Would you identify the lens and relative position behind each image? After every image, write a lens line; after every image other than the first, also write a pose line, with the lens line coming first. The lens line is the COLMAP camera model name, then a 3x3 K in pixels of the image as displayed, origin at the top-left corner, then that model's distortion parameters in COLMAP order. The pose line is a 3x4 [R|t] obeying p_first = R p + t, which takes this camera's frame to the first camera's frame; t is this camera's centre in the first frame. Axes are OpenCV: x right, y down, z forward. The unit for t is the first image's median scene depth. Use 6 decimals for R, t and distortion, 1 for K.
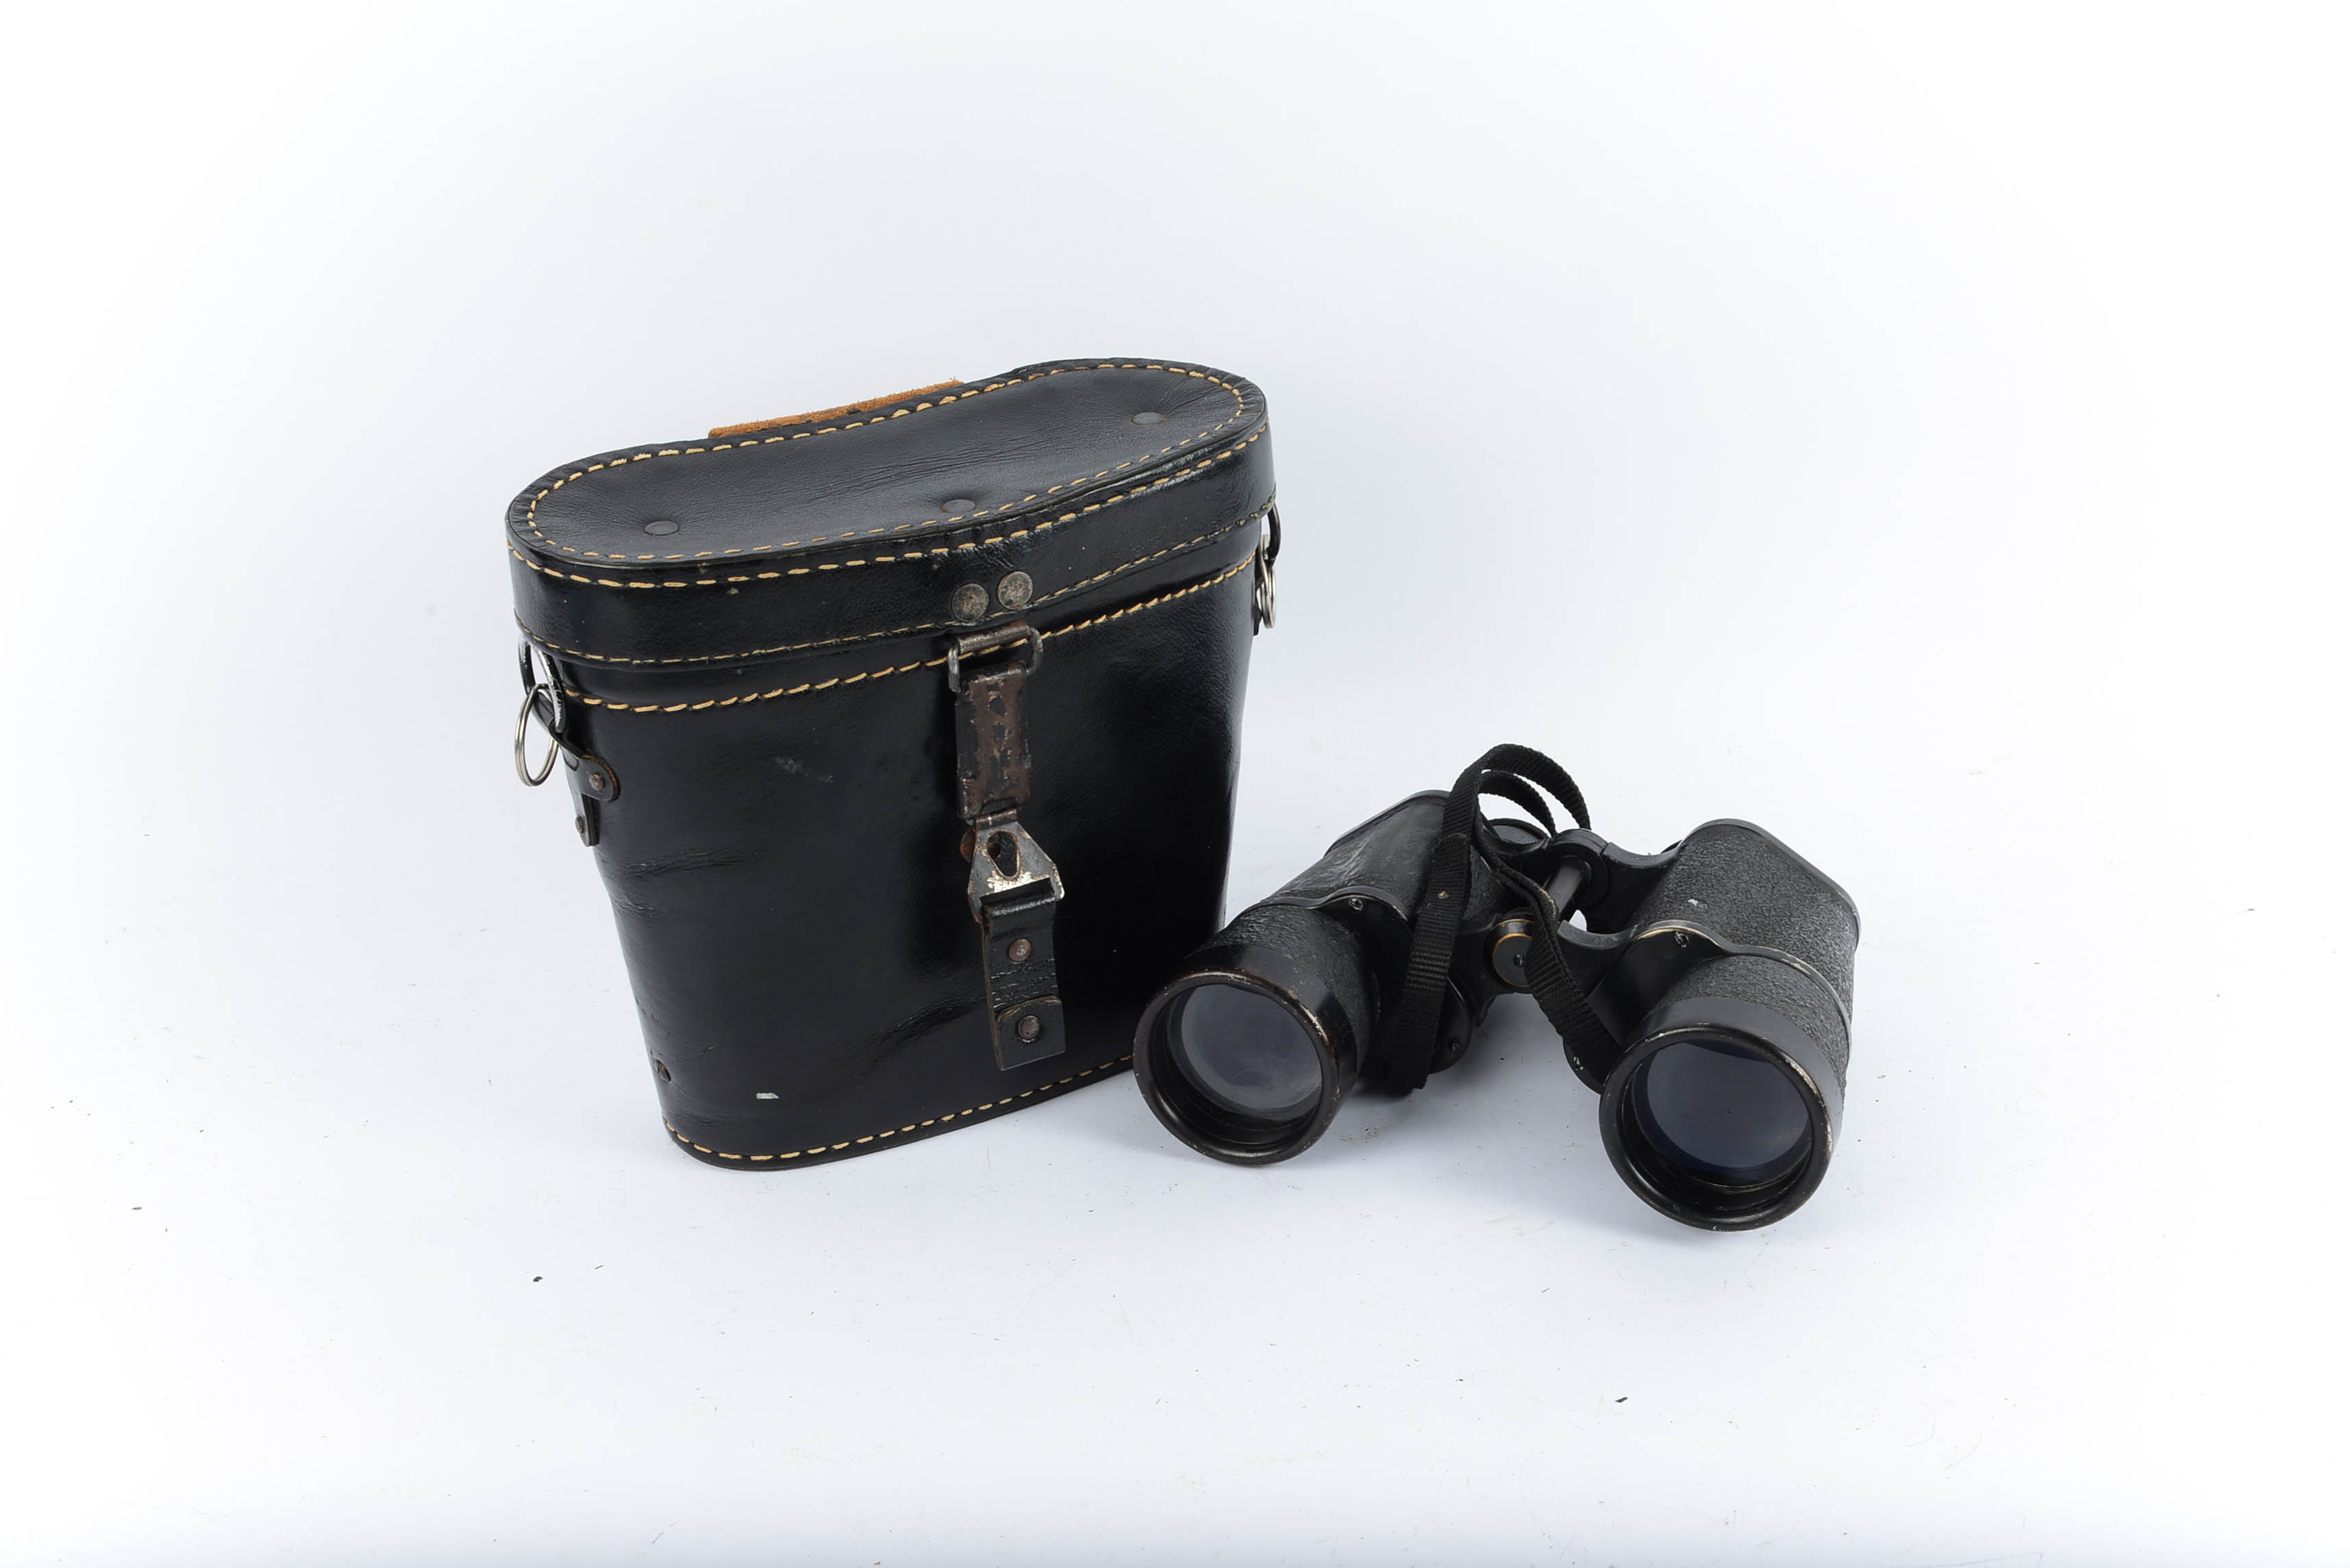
lens RADIAL K [[2640.7, 0, 1197.1], [0, 2640.7, 862.2], [0, 0, 1]] dist [0.002857, 0.000000]
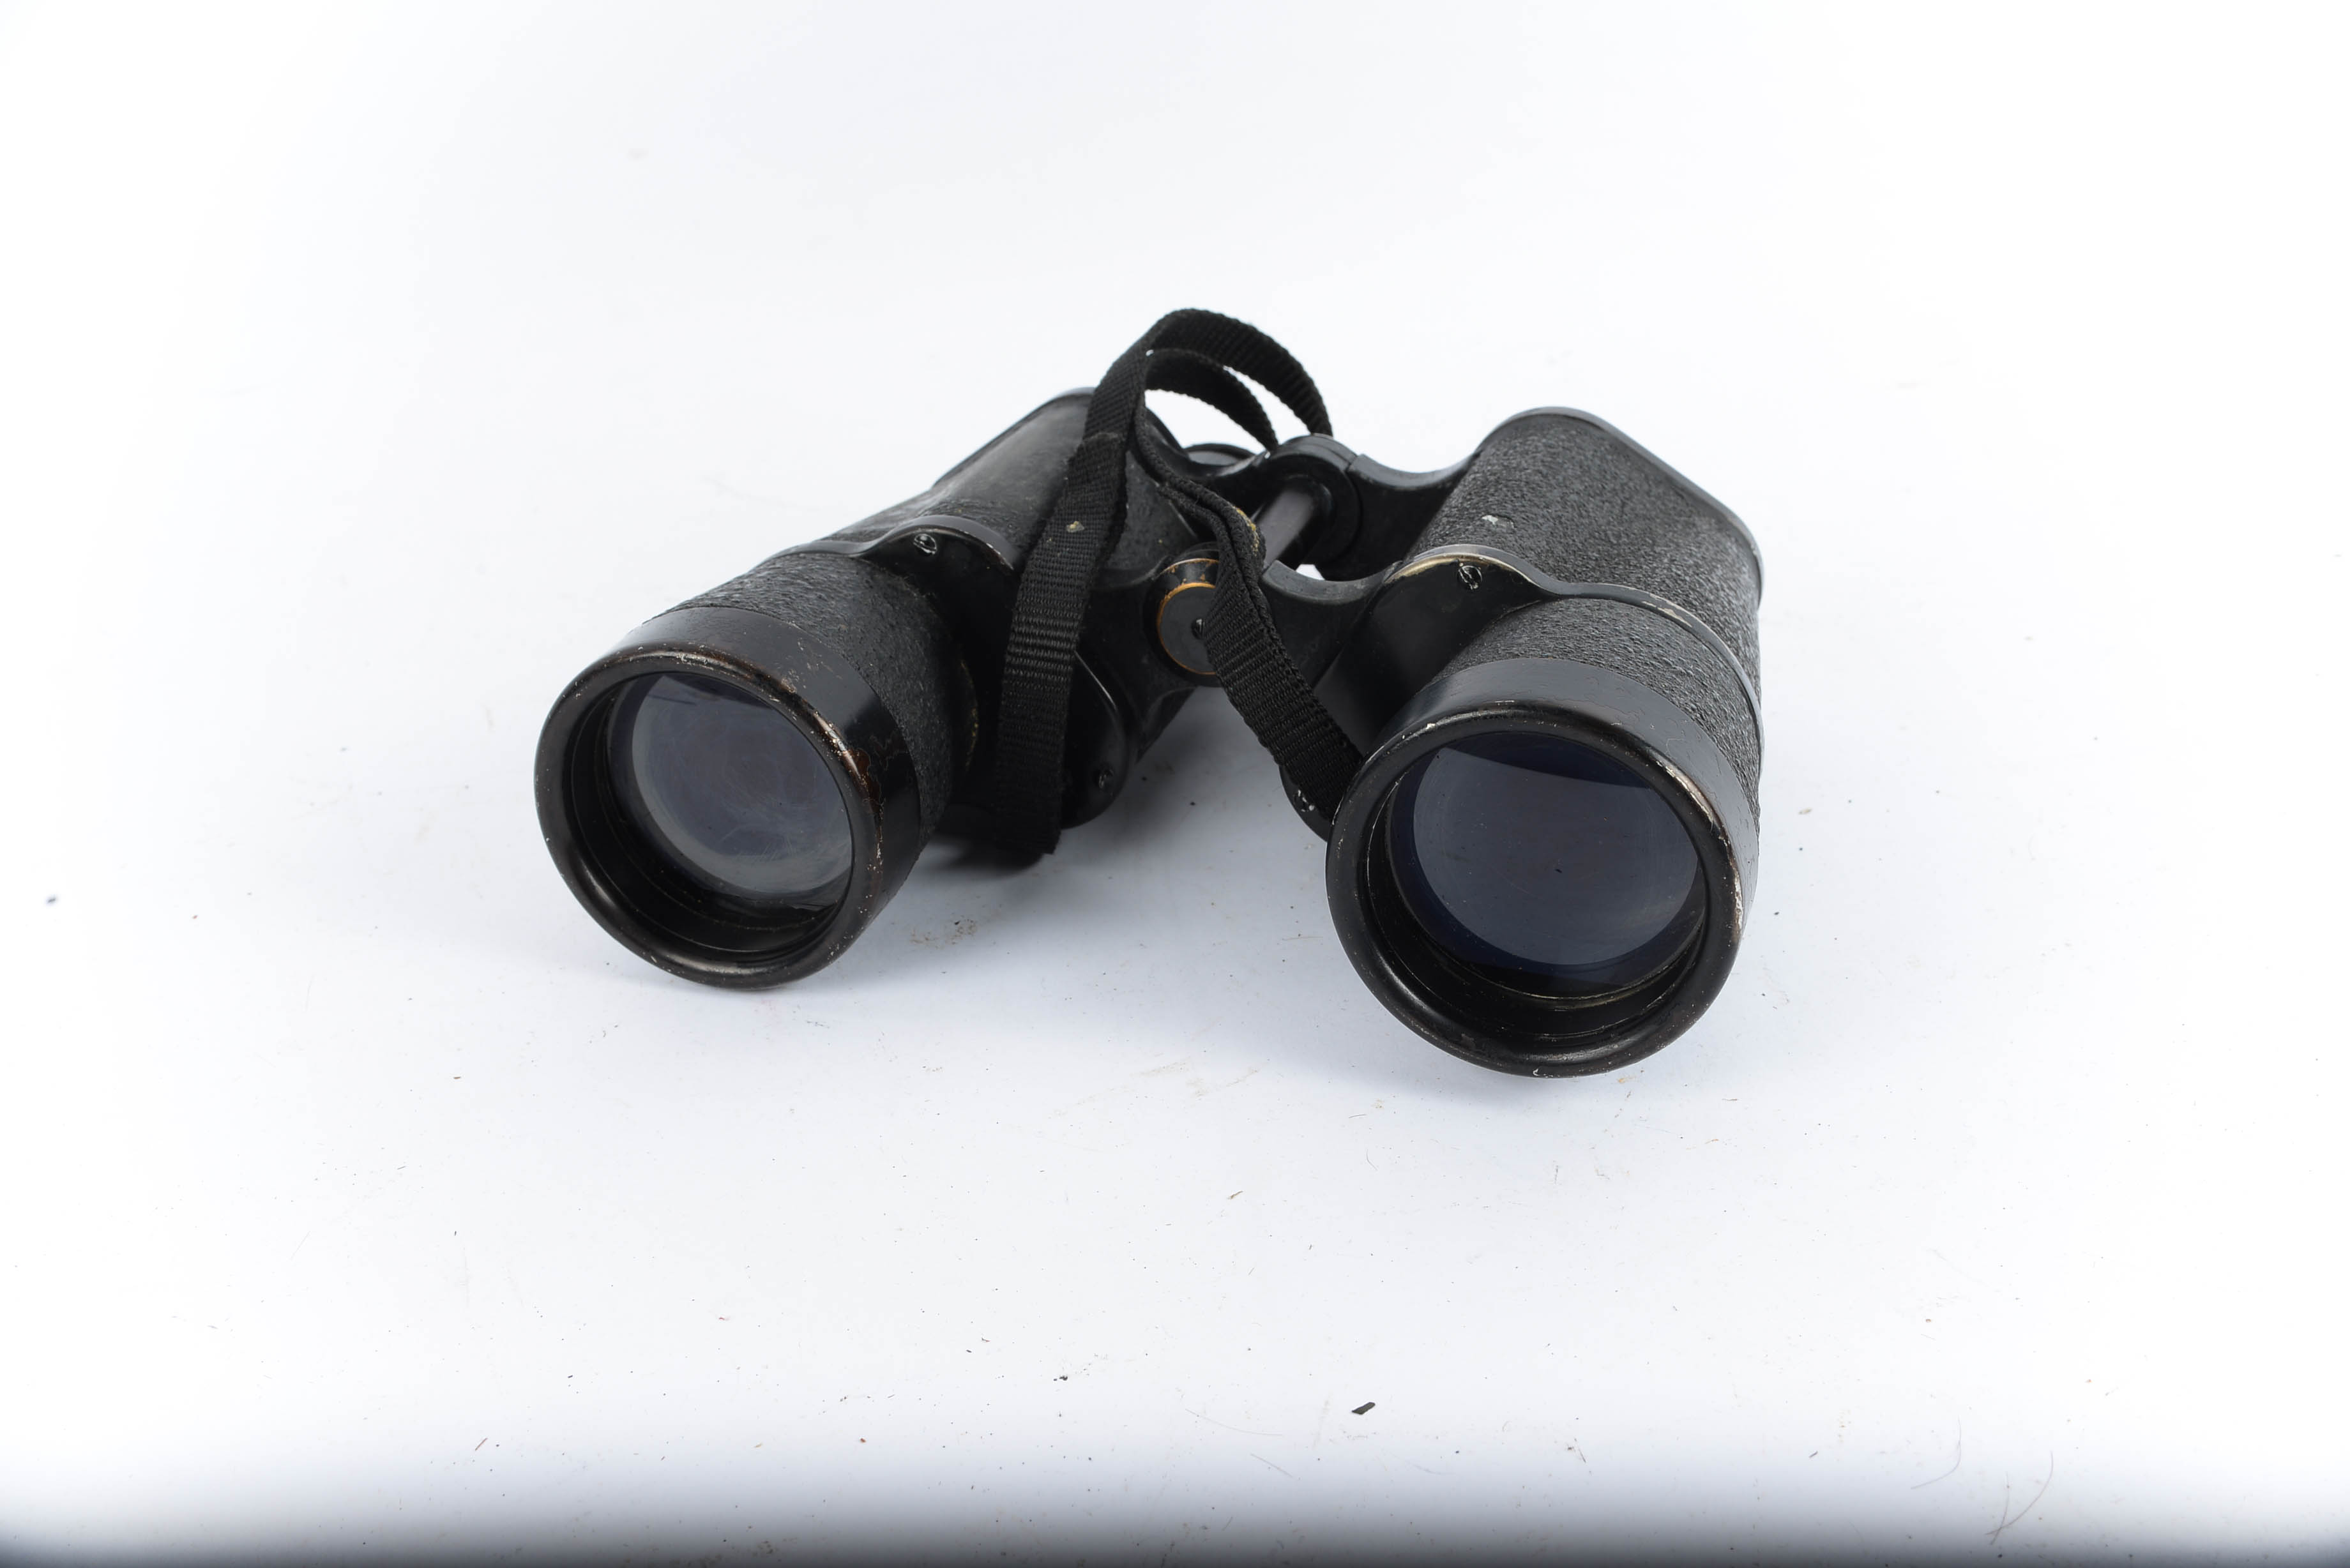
lens RADIAL K [[2640.8, 0, 1159.5], [0, 2640.8, 779.0], [0, 0, 1]] dist [0.002857, 0.000000]
pose [[0.998570, -0.029262, 0.044736, 0.086062], [0.027834, 0.999093, 0.032234, 0.051979], [-0.045638, -0.030943, 0.998479, 0.412941]]
